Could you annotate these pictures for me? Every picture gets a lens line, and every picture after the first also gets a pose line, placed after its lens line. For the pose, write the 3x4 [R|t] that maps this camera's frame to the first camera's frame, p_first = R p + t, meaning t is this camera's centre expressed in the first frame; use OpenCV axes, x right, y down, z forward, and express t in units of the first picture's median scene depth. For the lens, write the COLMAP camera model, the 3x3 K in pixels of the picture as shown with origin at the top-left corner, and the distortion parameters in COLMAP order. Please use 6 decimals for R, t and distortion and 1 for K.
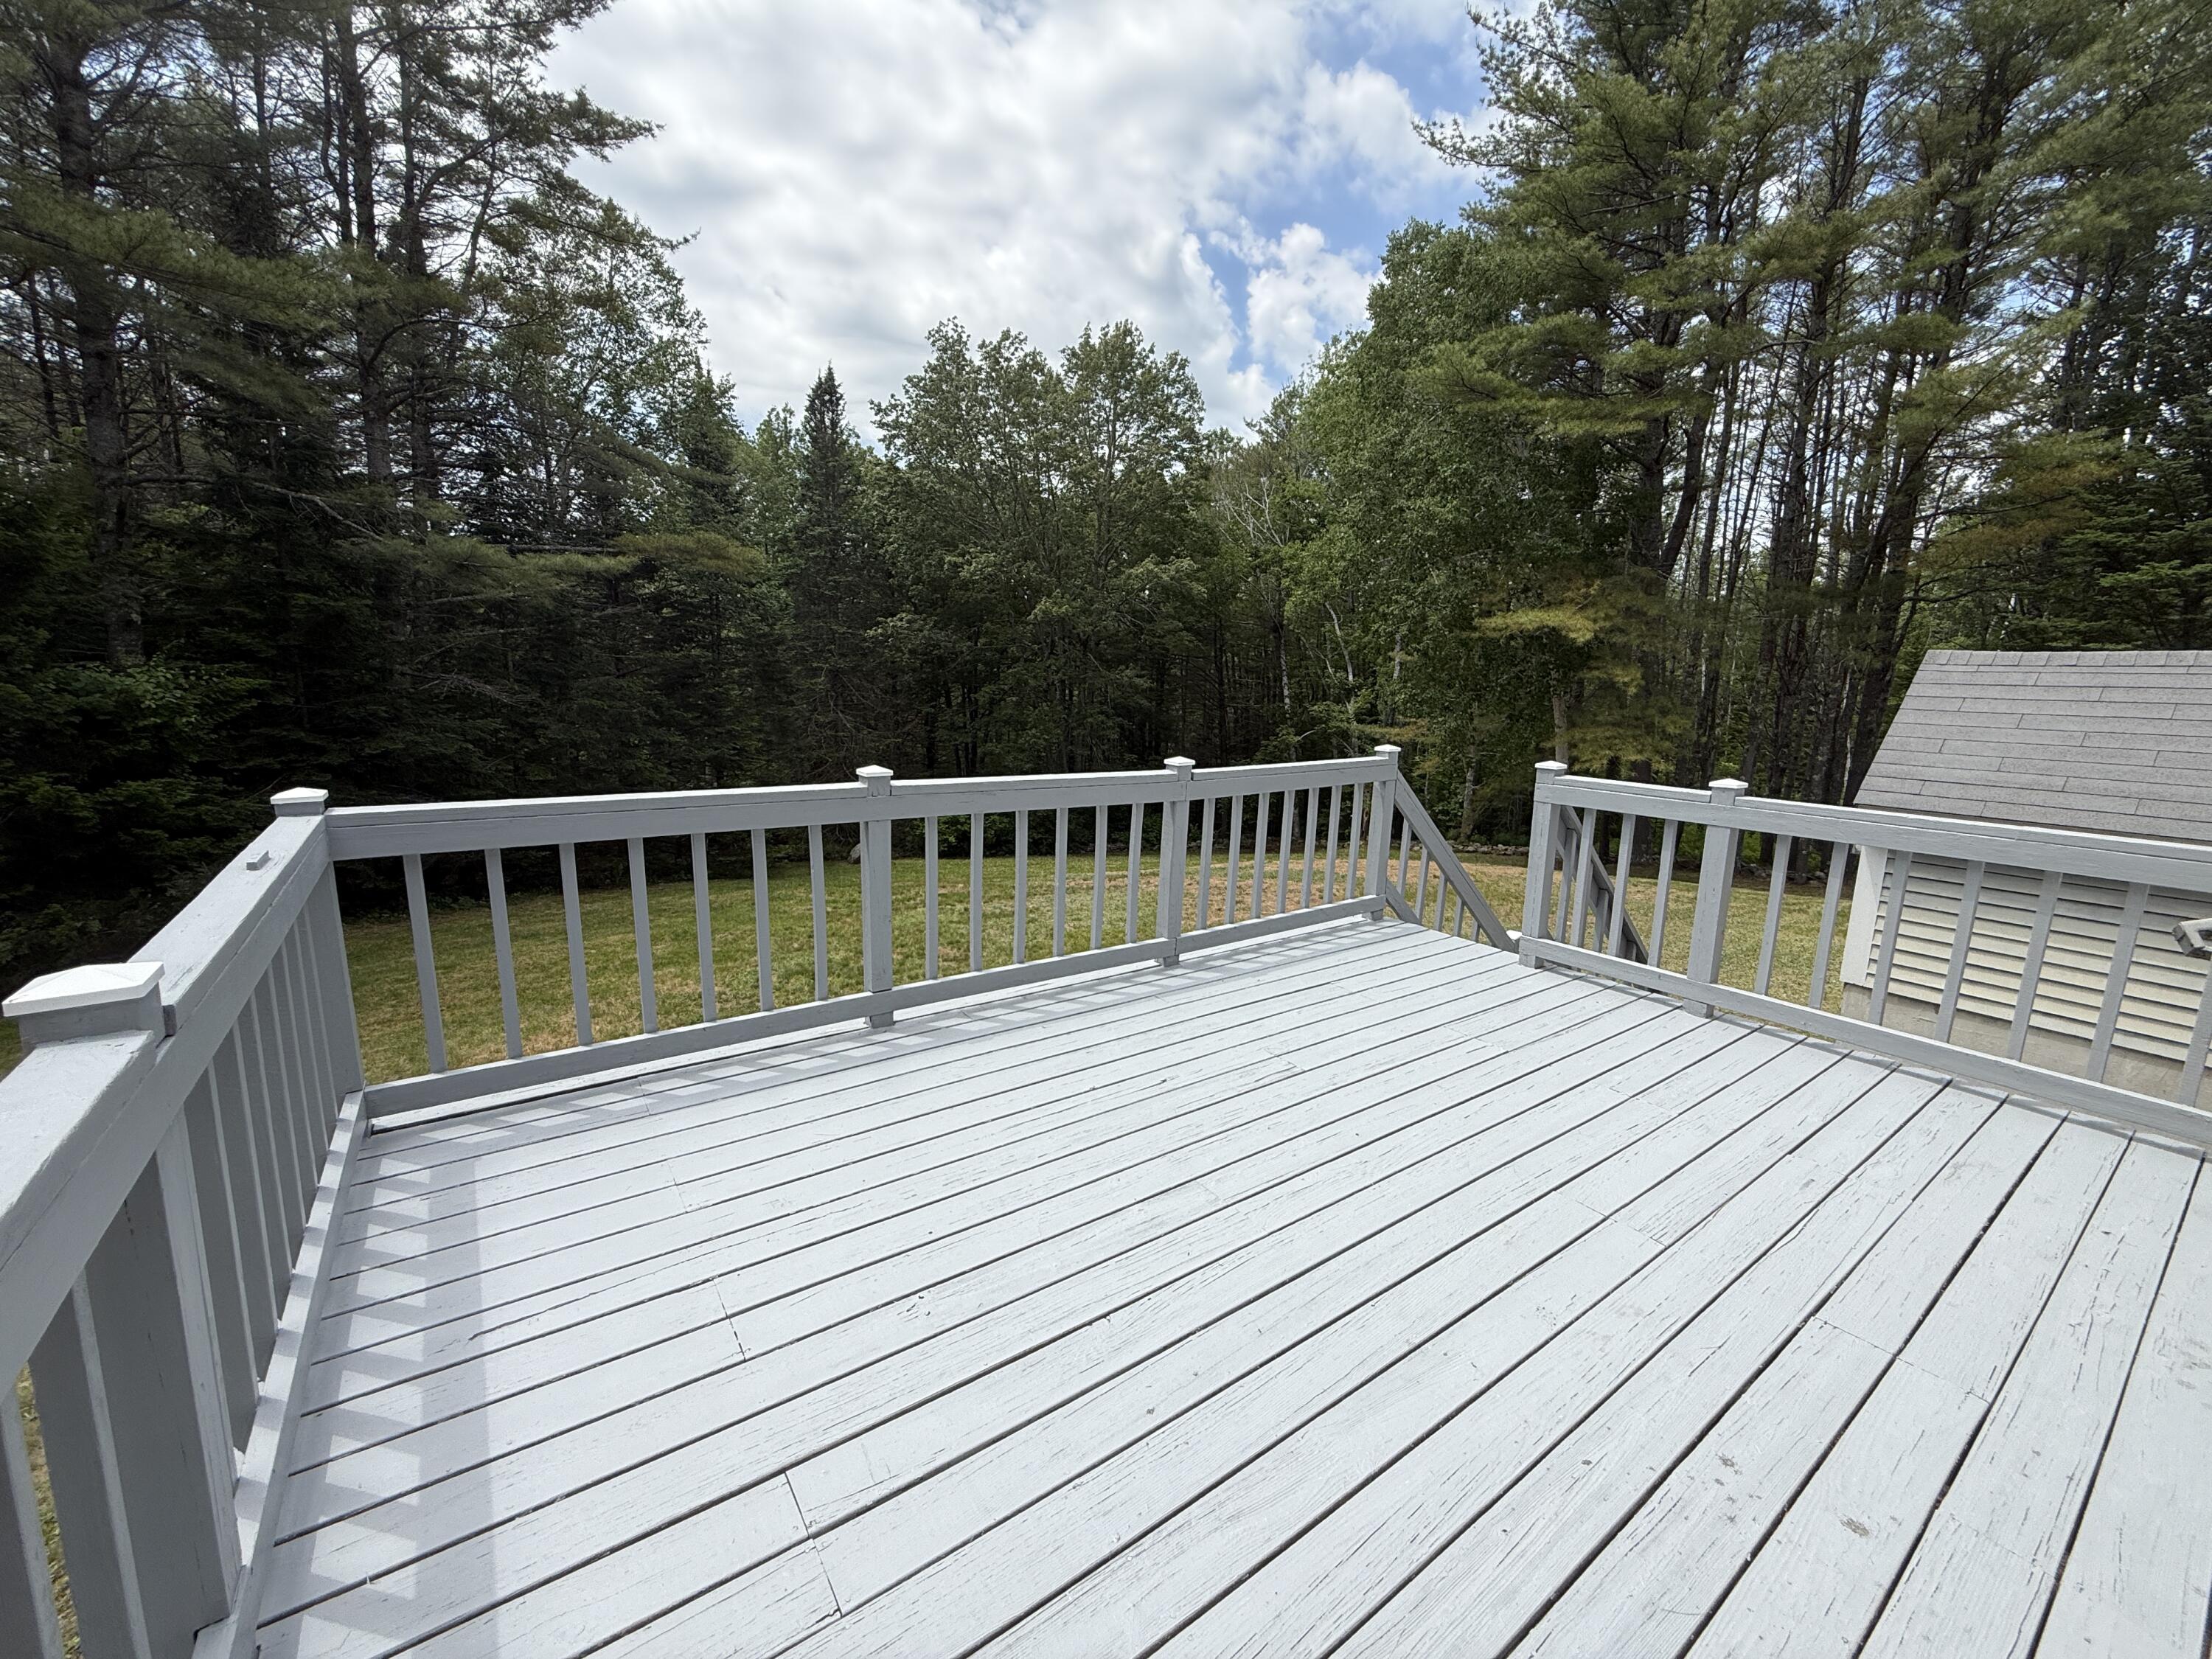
lens RADIAL K [[893.2, 0, 1098.8], [0, 893.2, 827.5], [0, 0, 1]] dist [0.007634, -0.000508]
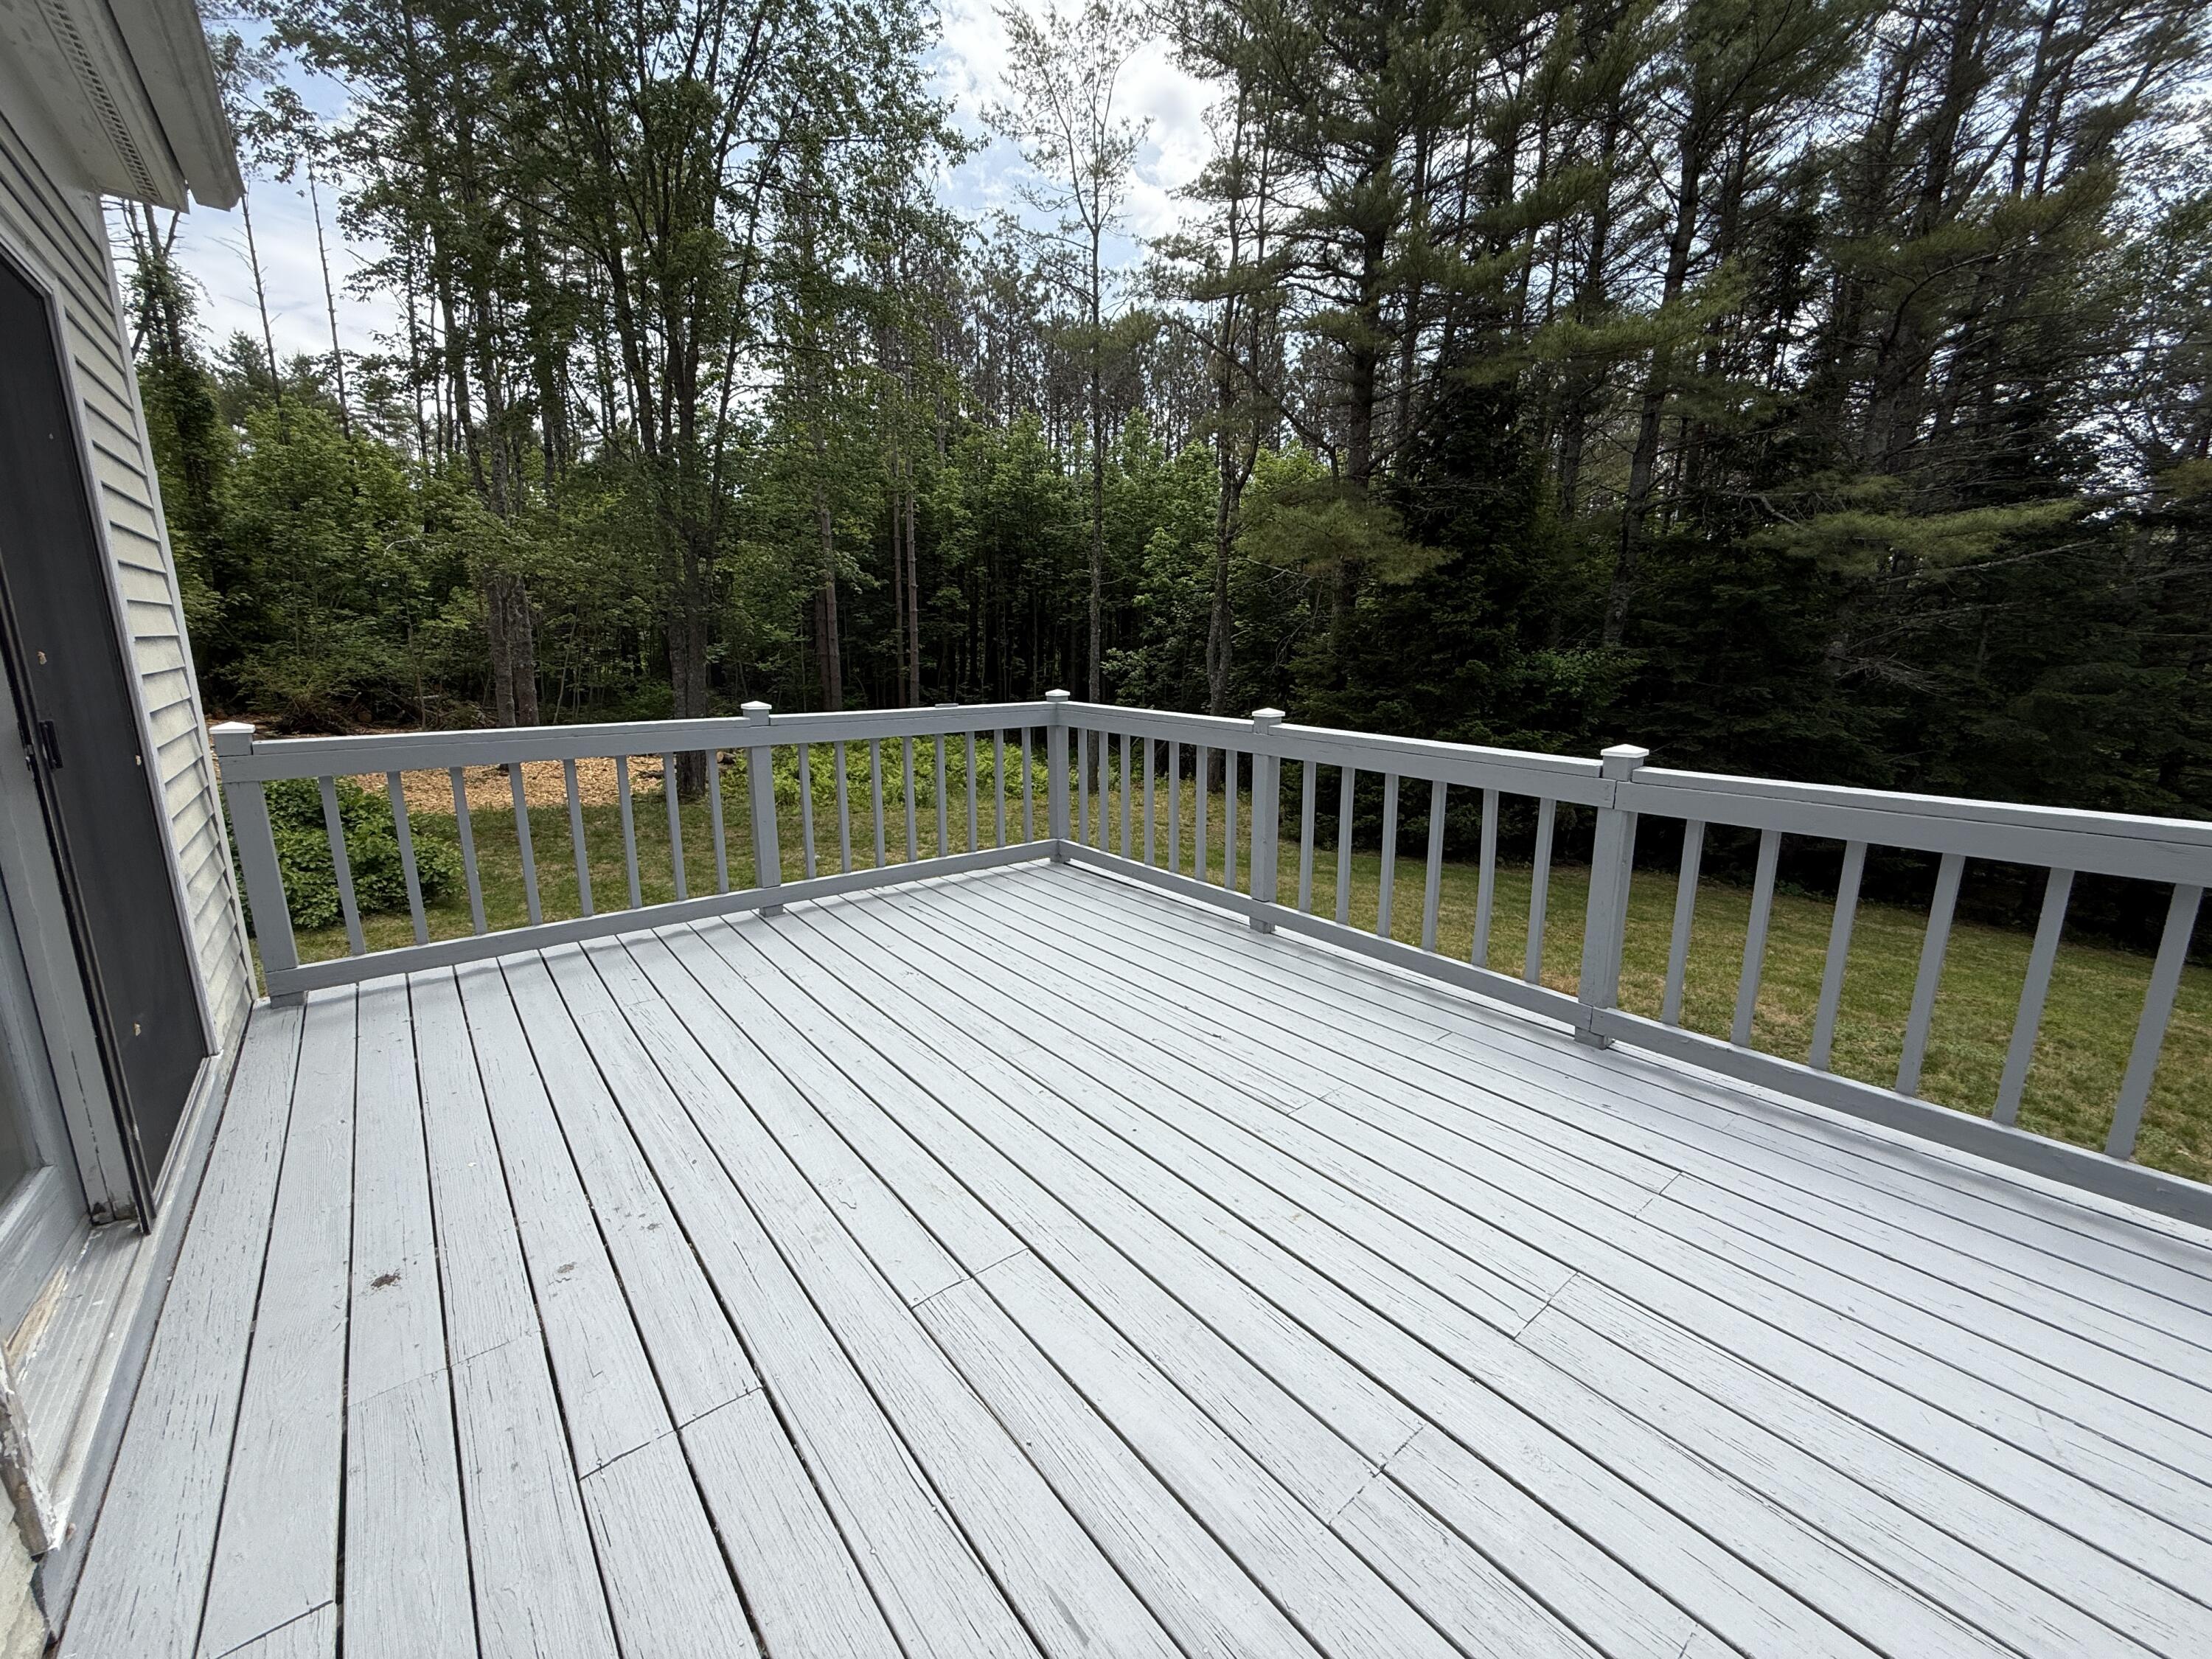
lens RADIAL K [[893.2, 0, 1099.4], [0, 893.2, 824.0], [0, 0, 1]] dist [0.007634, -0.000508]
pose [[0.052188, 0.180477, -0.982194, 0.956091], [-0.175433, 0.969895, 0.168896, -0.082677], [0.983107, 0.163495, 0.082279, 0.729069]]
